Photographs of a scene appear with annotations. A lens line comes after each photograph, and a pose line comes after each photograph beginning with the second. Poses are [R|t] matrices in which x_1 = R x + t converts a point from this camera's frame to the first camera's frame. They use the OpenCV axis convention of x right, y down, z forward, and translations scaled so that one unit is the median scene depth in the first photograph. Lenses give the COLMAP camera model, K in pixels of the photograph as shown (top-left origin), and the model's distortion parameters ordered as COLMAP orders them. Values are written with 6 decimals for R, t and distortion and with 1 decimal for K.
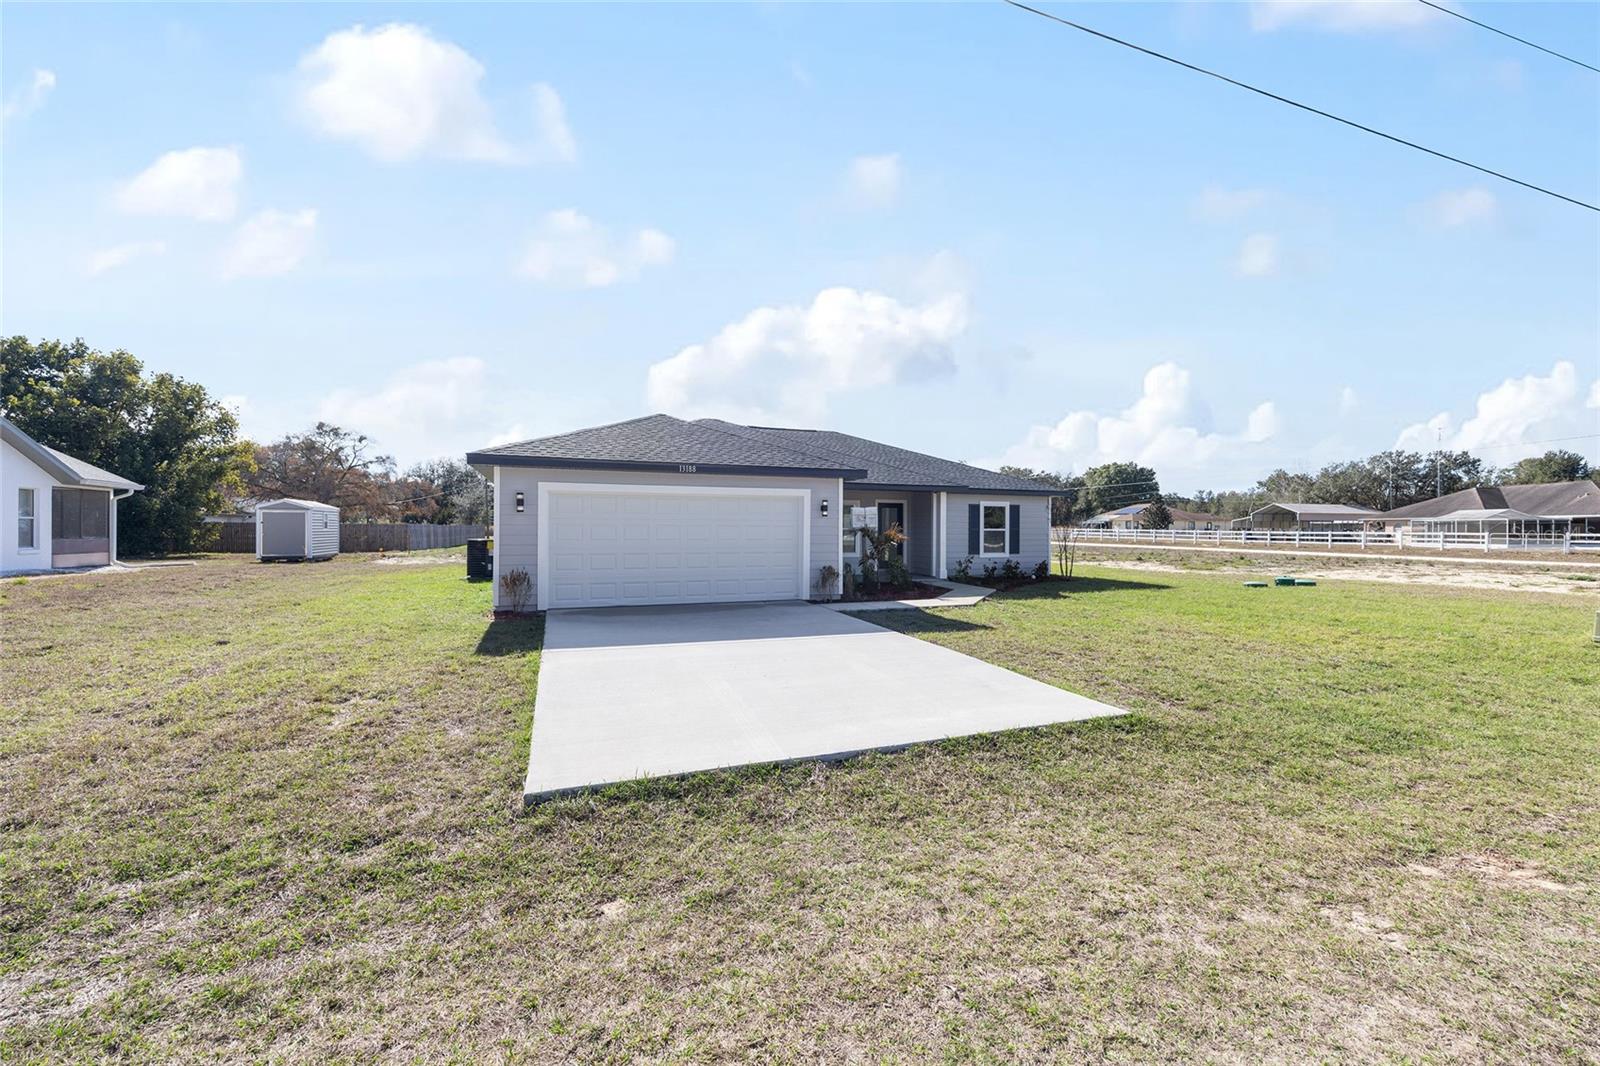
lens RADIAL K [[642.0, 0, 810.5], [0, 642.0, 535.7], [0, 0, 1]] dist [-0.003283, 0.001408]
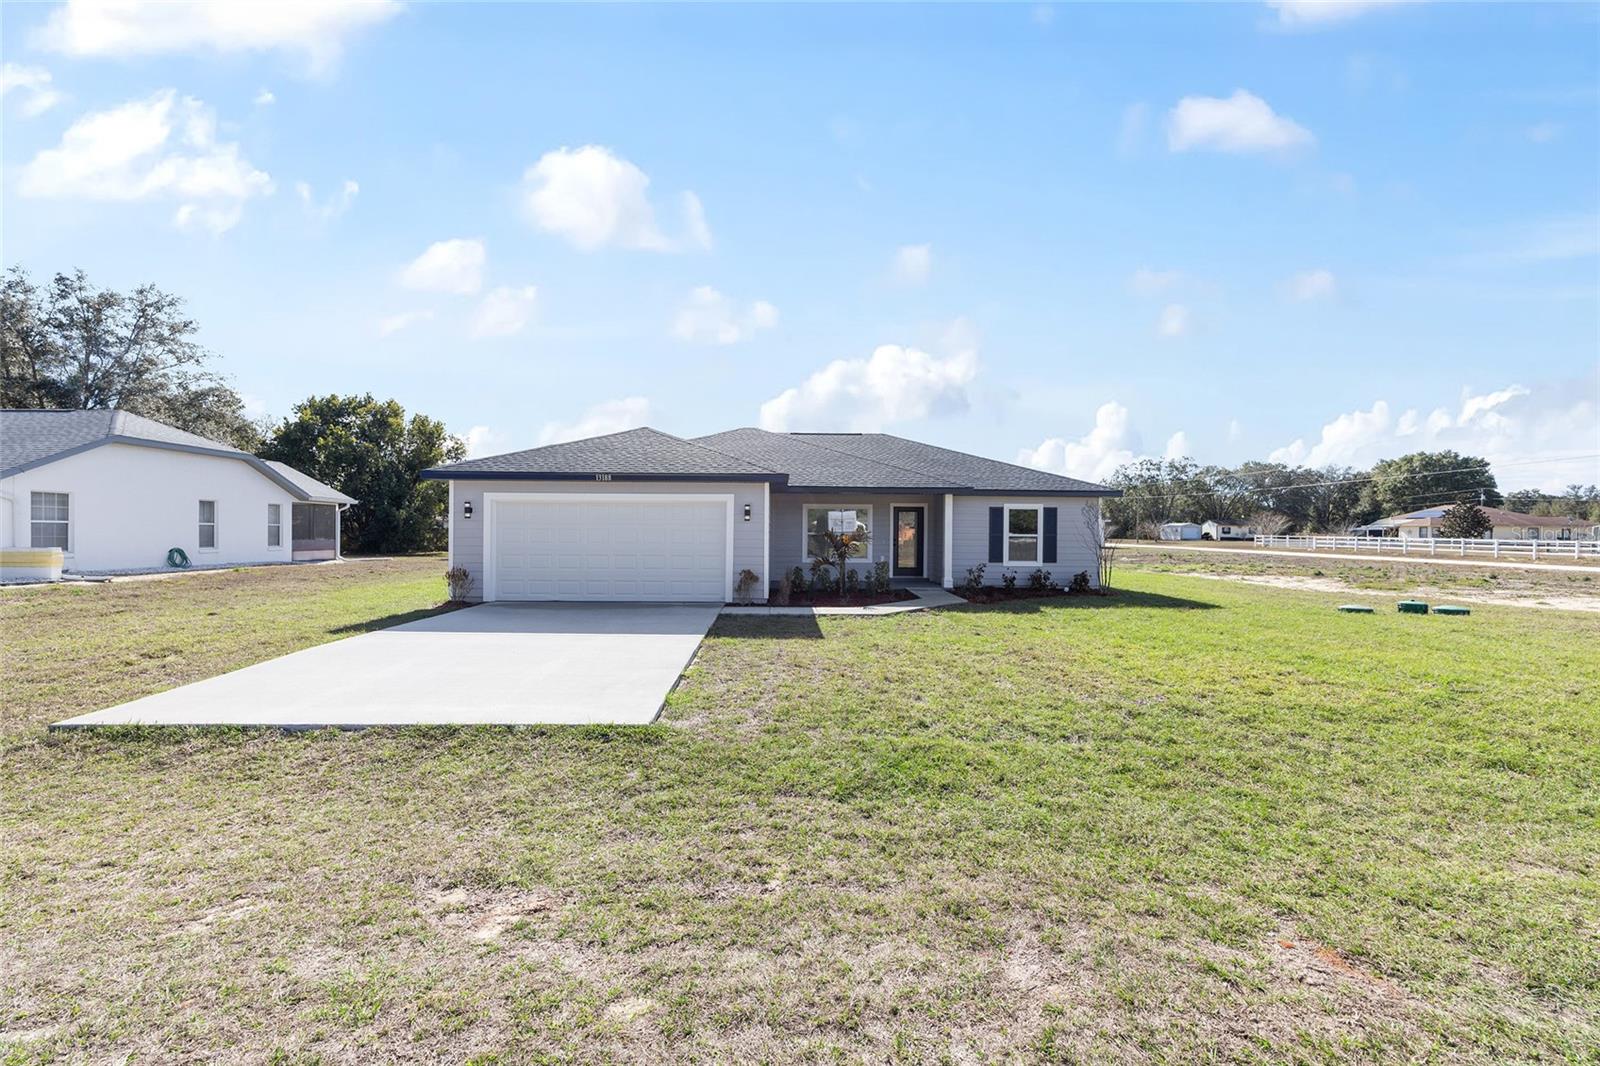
lens RADIAL K [[642.0, 0, 799.3], [0, 642.0, 535.9], [0, 0, 1]] dist [-0.003283, 0.001408]
pose [[0.940247, 0.003946, -0.340470, 0.297427], [-0.007209, 0.999939, -0.008320, 0.000852], [0.340417, 0.010278, 0.940218, 0.051333]]
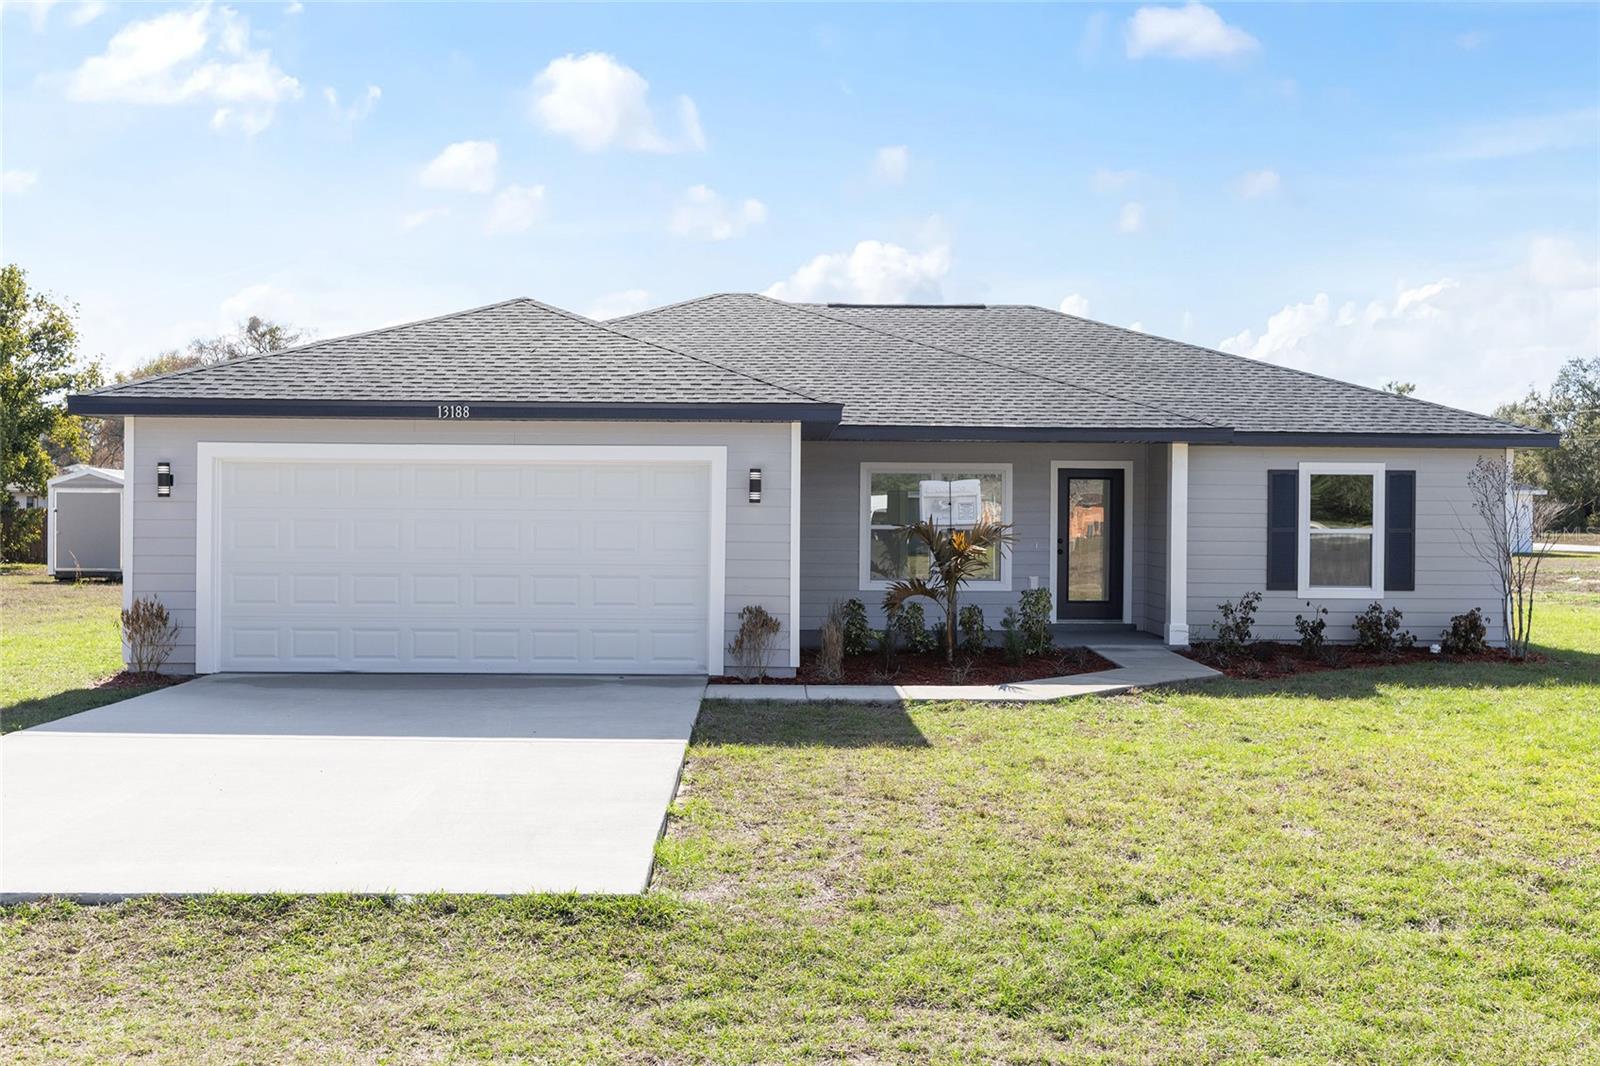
lens RADIAL K [[1517.0, 0, 813.1], [0, 1517.0, 529.2], [0, 0, 1]] dist [0.002490, 0.000000]
pose [[0.939814, 0.004871, -0.341651, 0.300366], [-0.007152, 0.999960, -0.005418, -0.003080], [0.341611, 0.007535, 0.939811, -0.030487]]
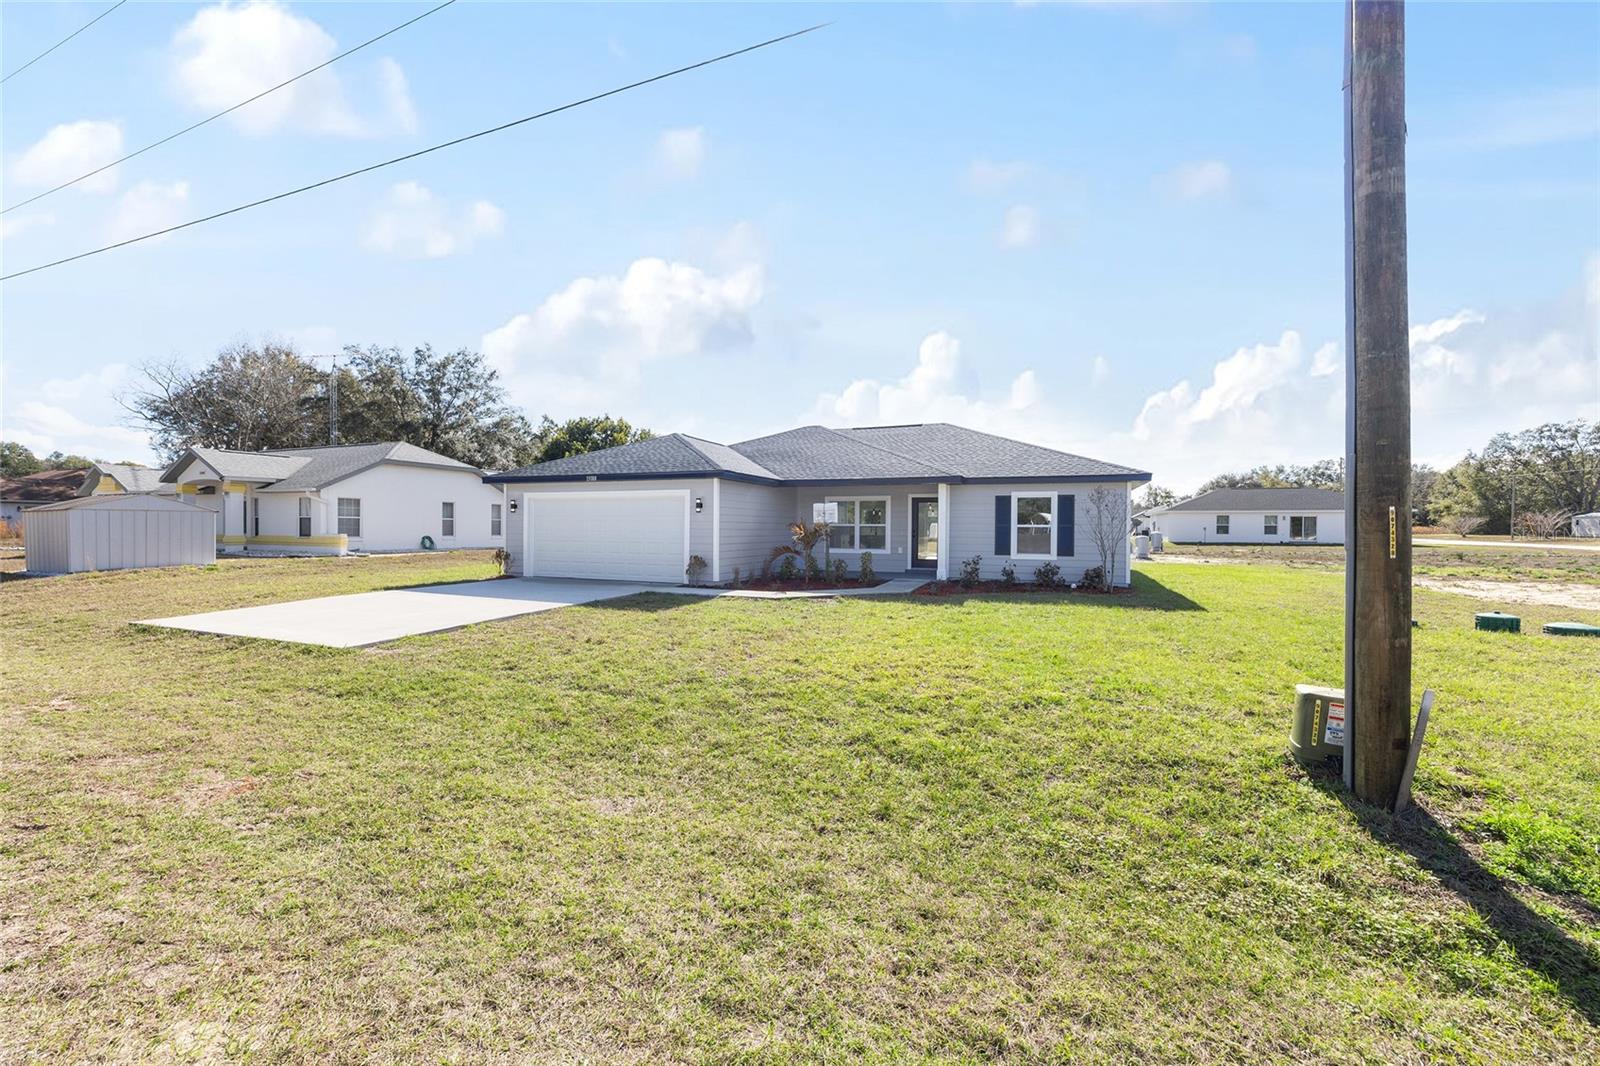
lens RADIAL K [[642.0, 0, 802.1], [0, 642.0, 530.2], [0, 0, 1]] dist [-0.003283, 0.001408]
pose [[0.728312, 0.004384, -0.685232, 0.634609], [-0.010728, 0.999930, -0.005005, 0.003560], [0.685162, 0.010997, 0.728307, 0.193260]]
